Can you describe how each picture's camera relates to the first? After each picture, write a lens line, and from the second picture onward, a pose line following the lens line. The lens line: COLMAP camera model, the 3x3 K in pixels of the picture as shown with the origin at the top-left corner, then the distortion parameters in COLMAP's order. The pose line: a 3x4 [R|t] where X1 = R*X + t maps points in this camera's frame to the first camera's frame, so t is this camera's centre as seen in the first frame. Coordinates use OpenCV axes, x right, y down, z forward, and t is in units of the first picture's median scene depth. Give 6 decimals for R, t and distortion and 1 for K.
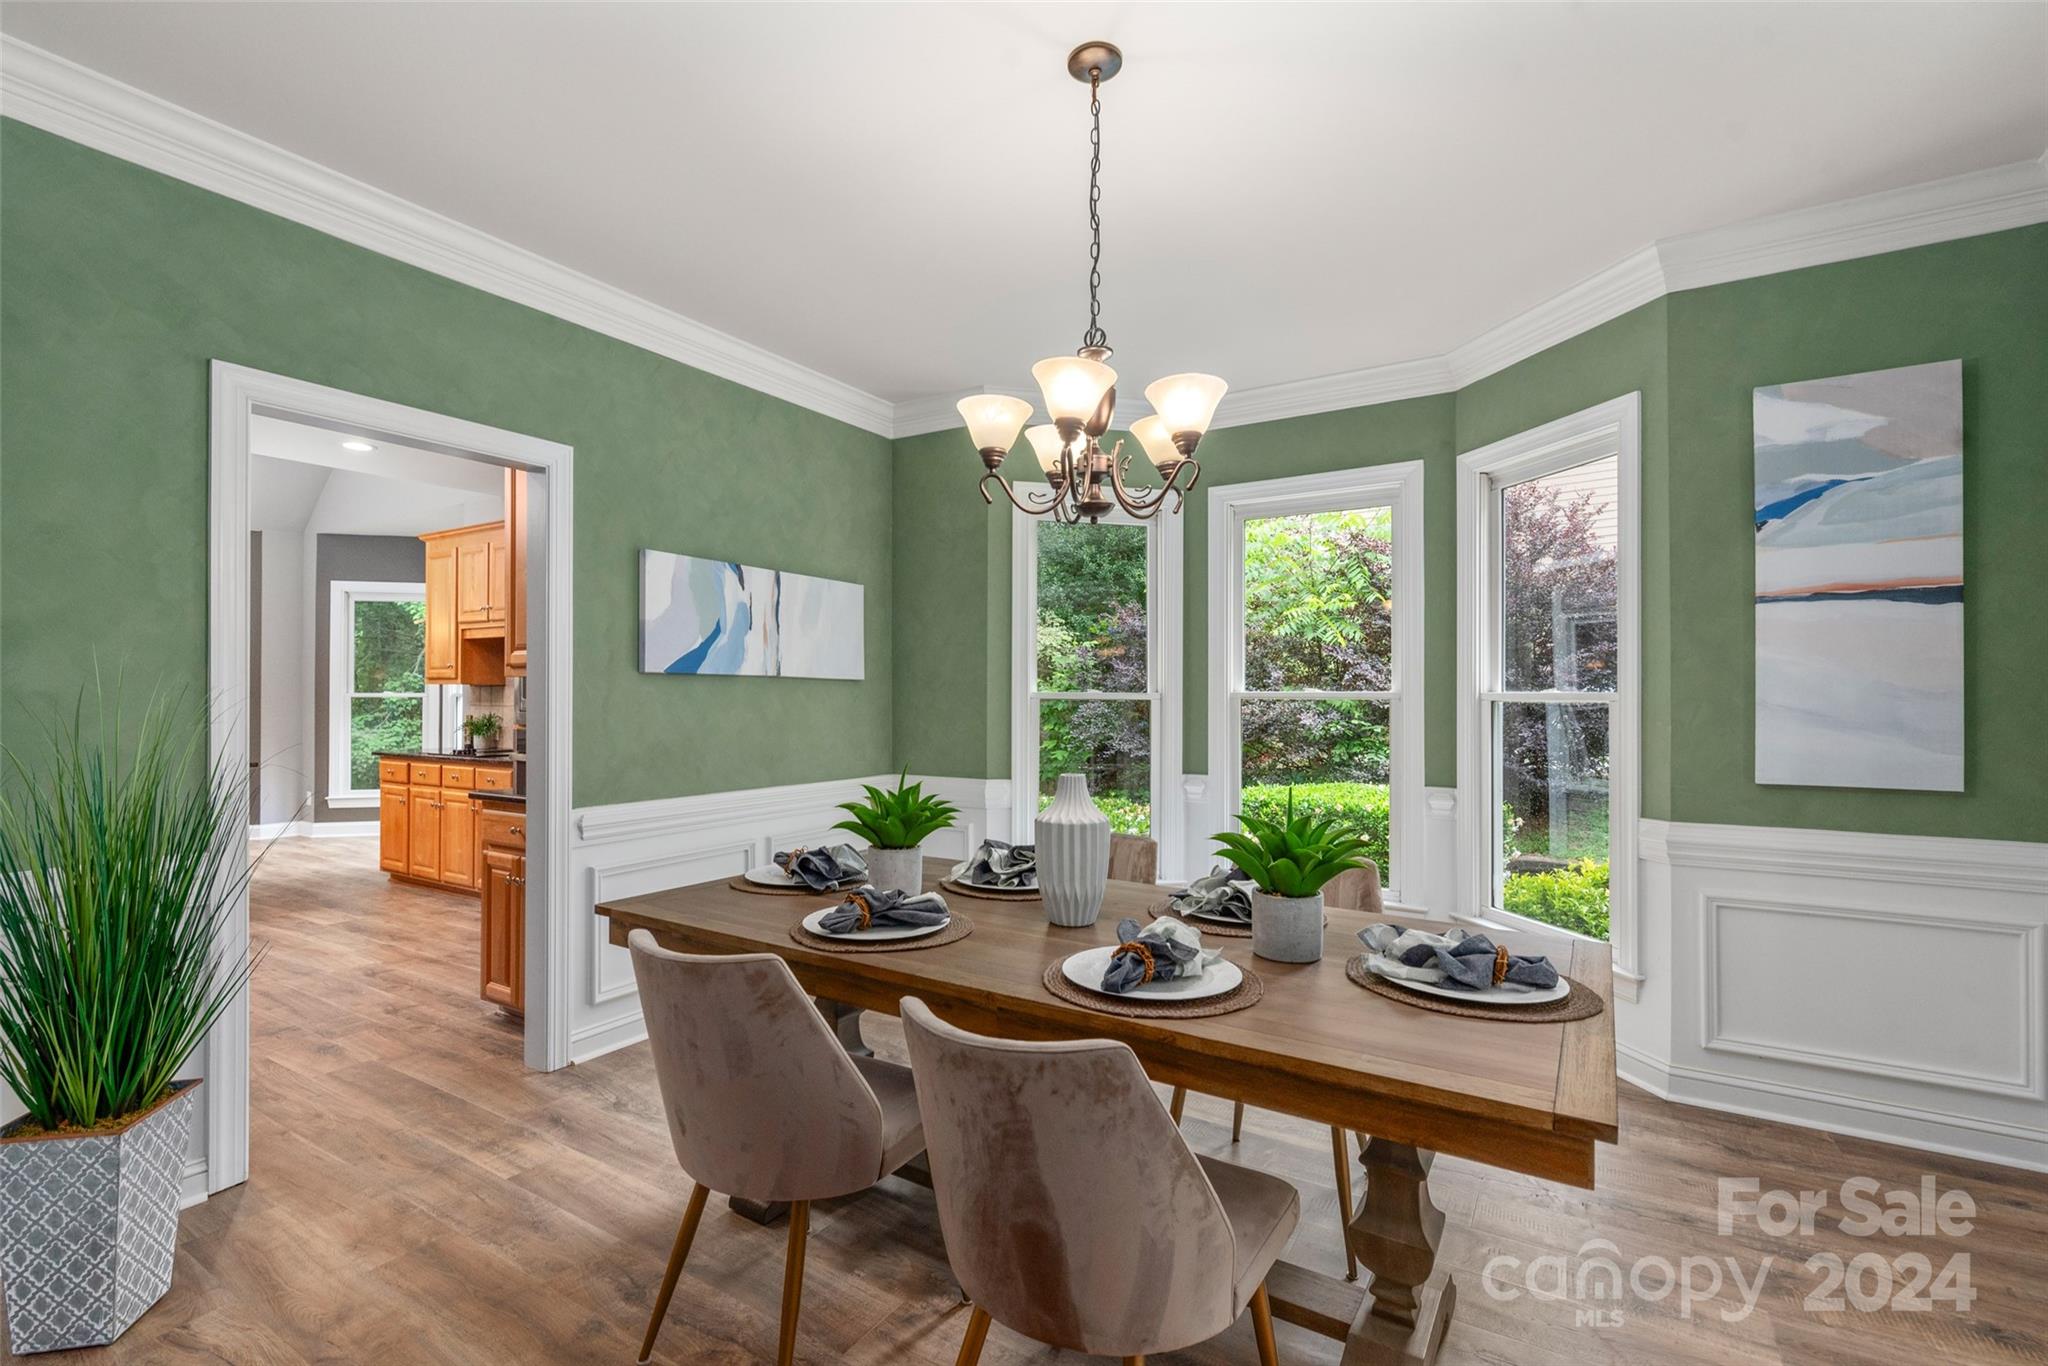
lens RADIAL K [[965.9, 0, 1031.9], [0, 965.9, 686.1], [0, 0, 1]] dist [0.010168, 0.000584]
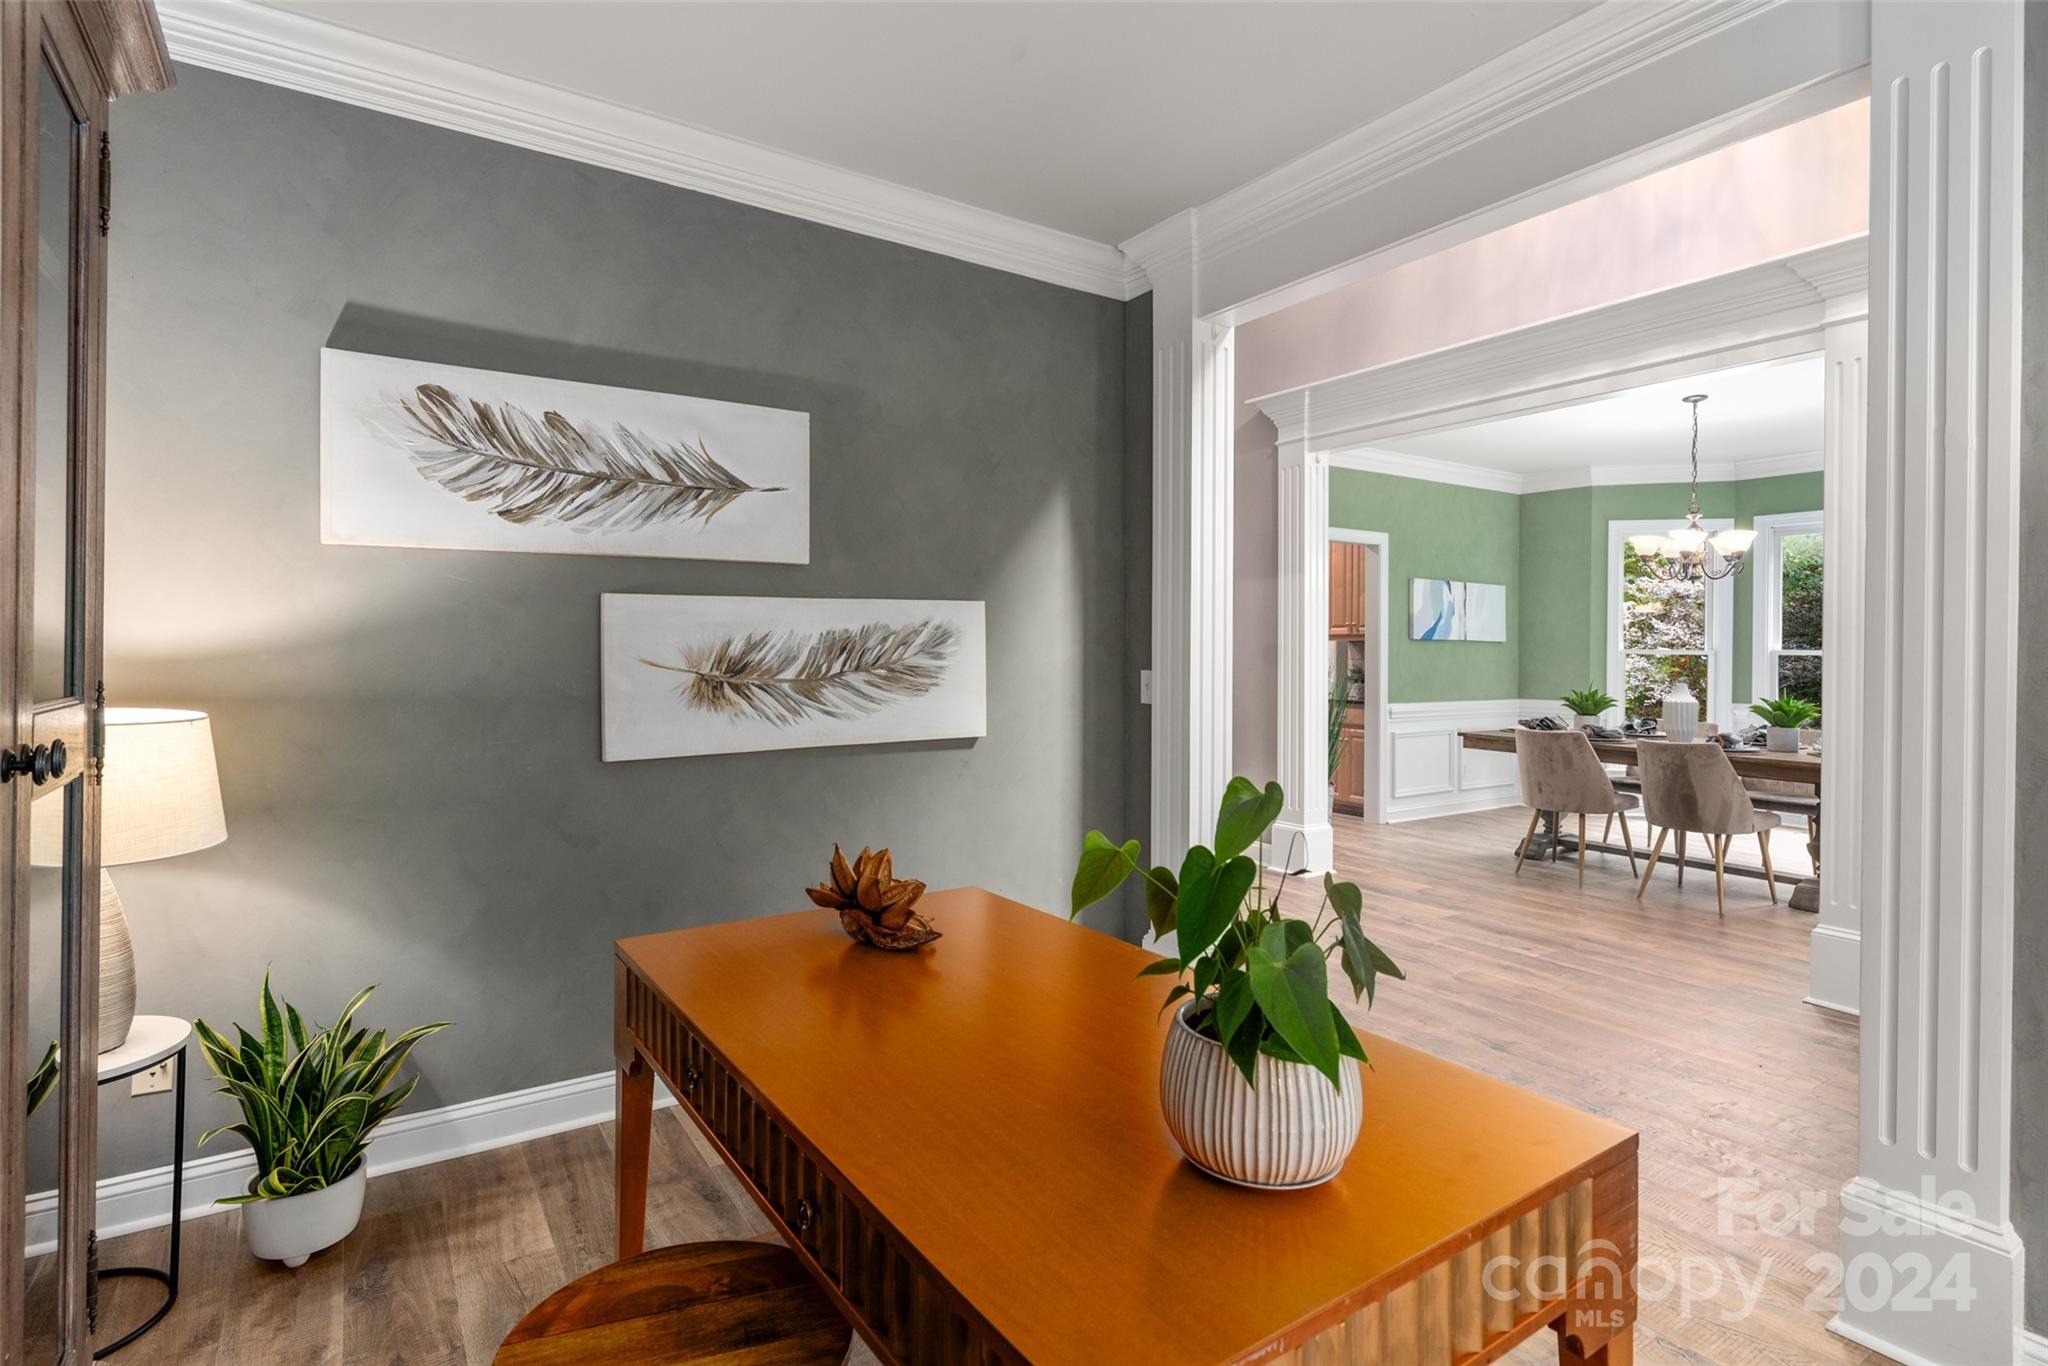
lens RADIAL K [[1043.9, 0, 1010.9], [0, 1043.9, 655.6], [0, 0, 1]] dist [0.003661, 0.000680]
pose [[0.902945, 0.003985, -0.429738, -0.197937], [0.001880, 0.999911, 0.013223, -0.009312], [0.429752, -0.012748, 0.902857, -1.190741]]
